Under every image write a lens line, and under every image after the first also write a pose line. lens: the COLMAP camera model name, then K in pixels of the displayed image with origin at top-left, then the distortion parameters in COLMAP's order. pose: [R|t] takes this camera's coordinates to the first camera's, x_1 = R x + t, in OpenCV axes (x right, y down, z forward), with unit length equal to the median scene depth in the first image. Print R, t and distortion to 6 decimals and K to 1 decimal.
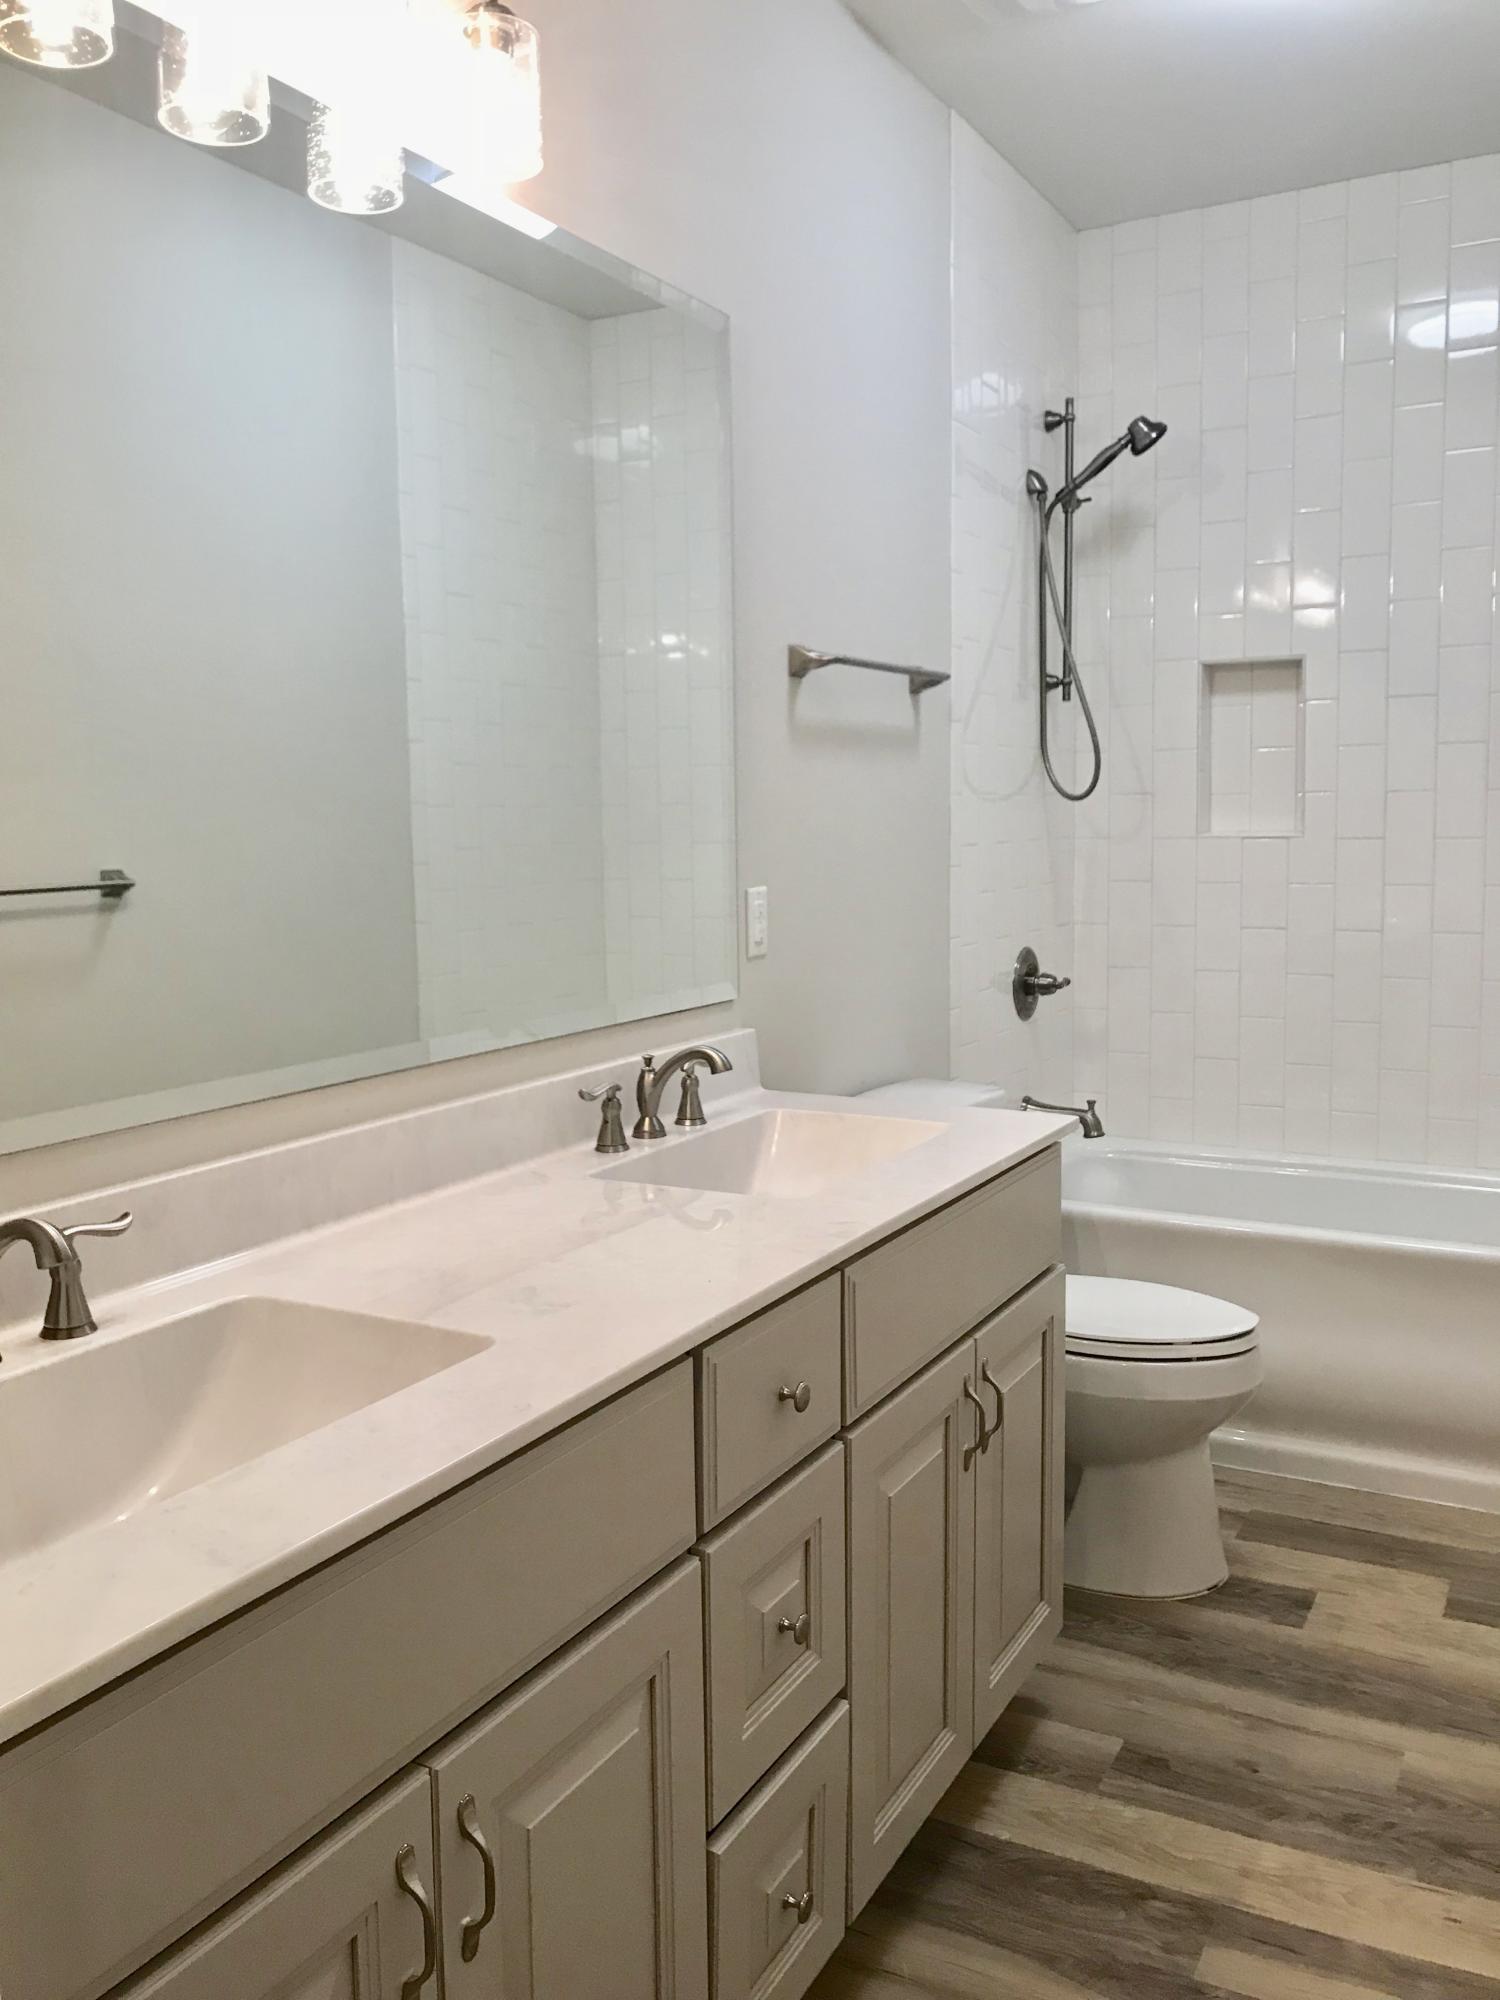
lens RADIAL K [[1636.5, 0, 749.4], [0, 1636.5, 1006.7], [0, 0, 1]] dist [0.015768, -0.008549]
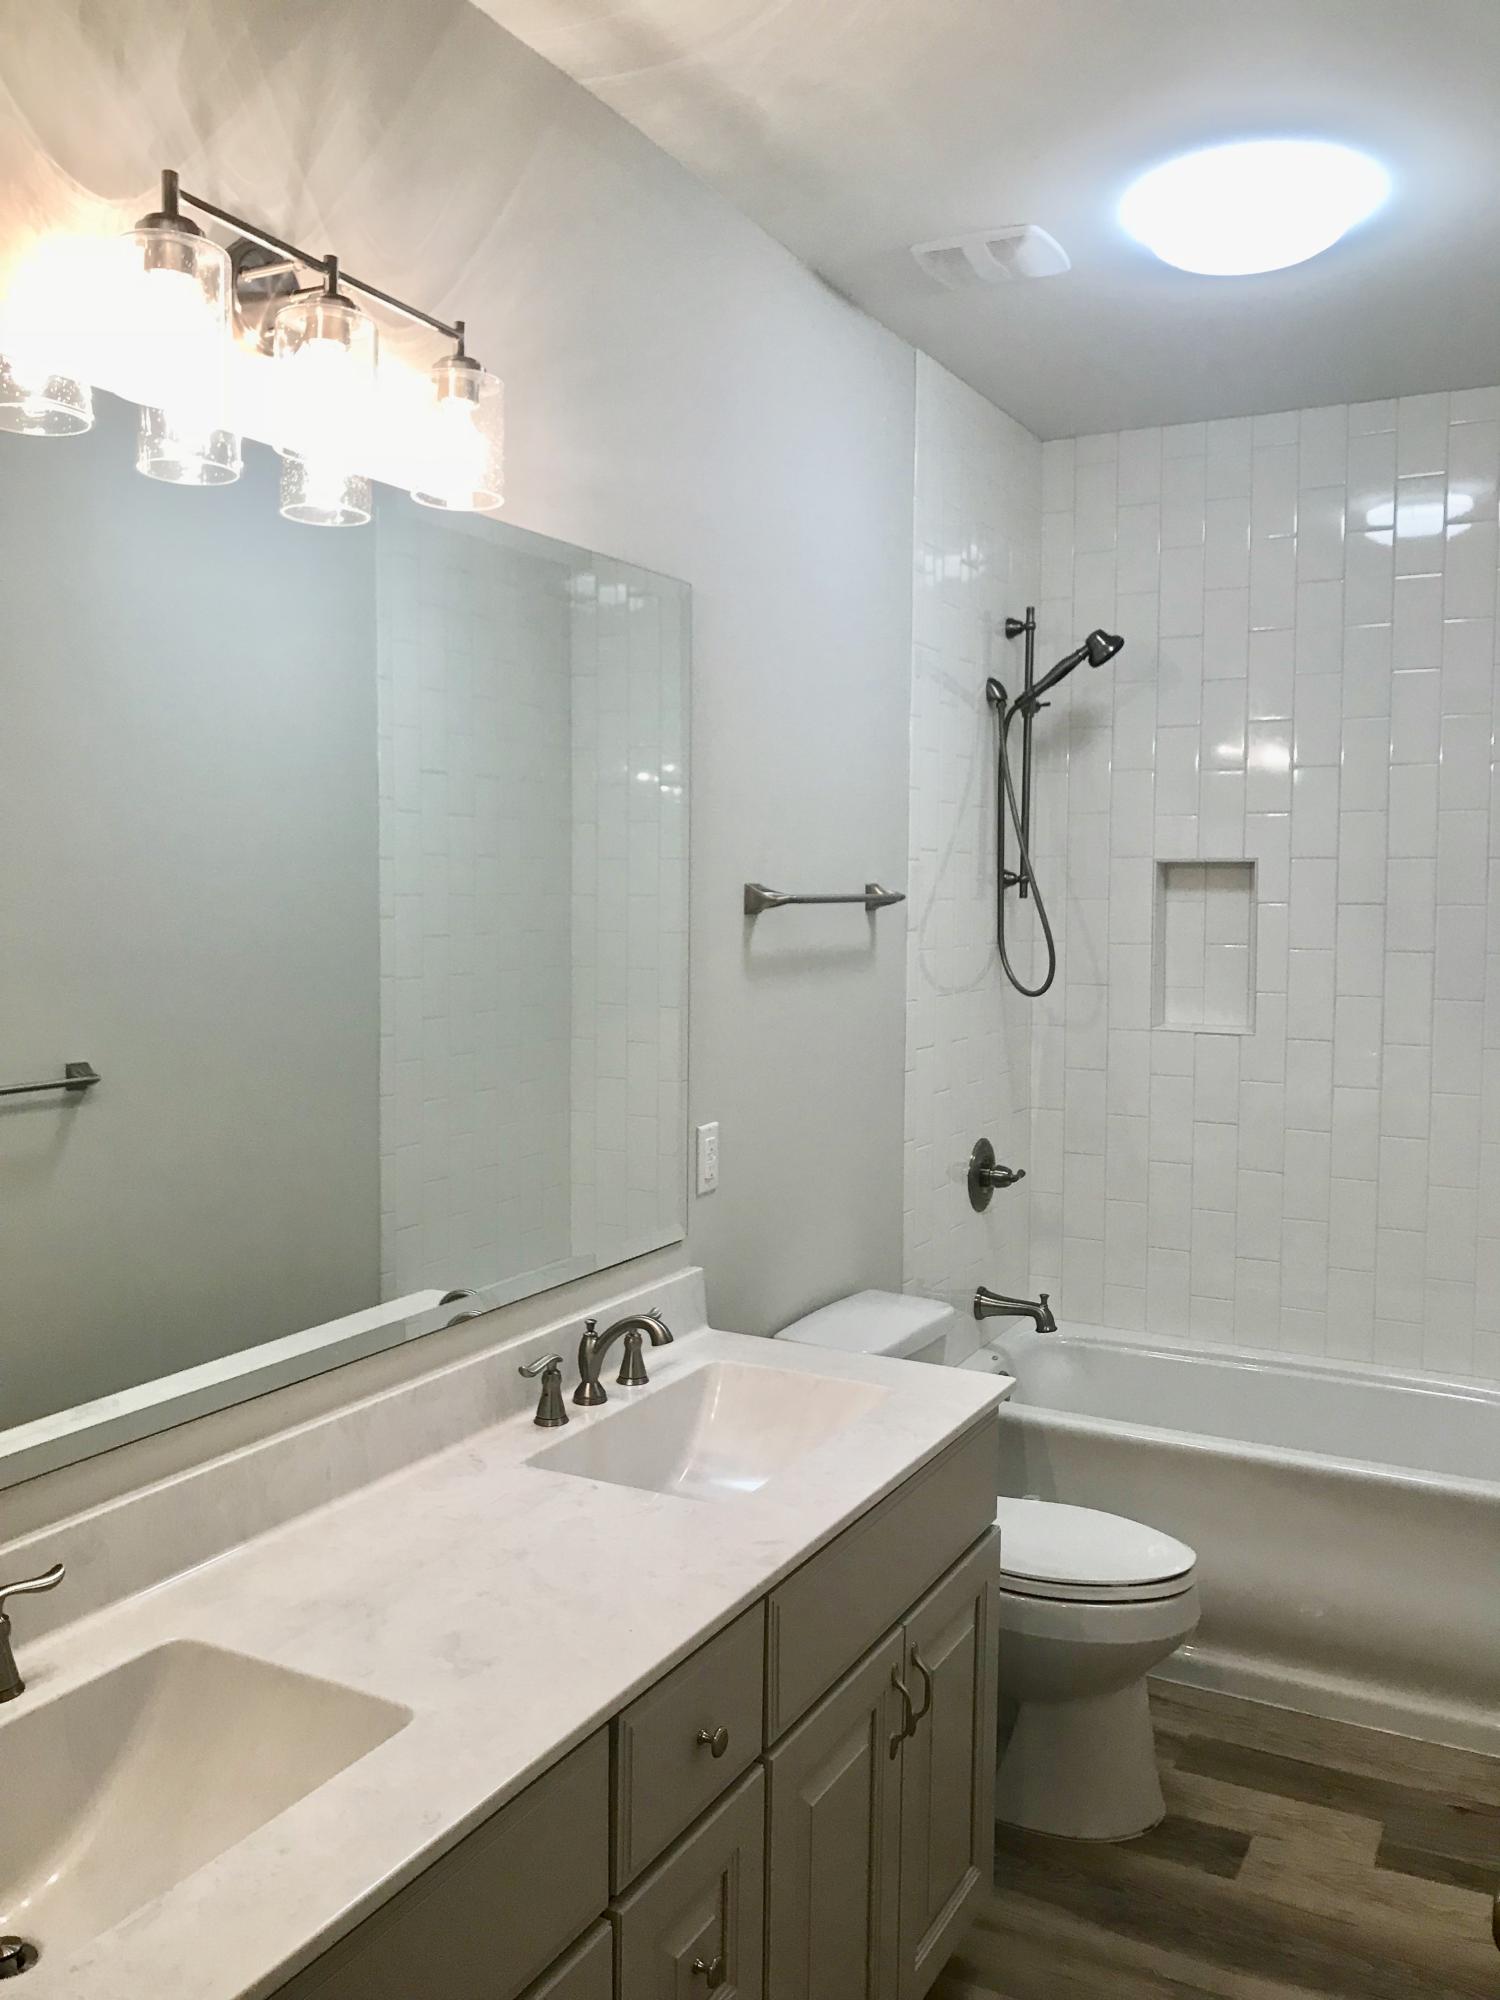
lens RADIAL K [[1640.5, 0, 750.0], [0, 1640.5, 1000.0], [0, 0, 1]] dist [0.007840, -0.005634]
pose [[0.999736, 0.020372, 0.010622, 0.017705], [-0.019889, 0.998845, -0.043741, -0.102122], [-0.011501, 0.043518, 0.998986, -0.023096]]
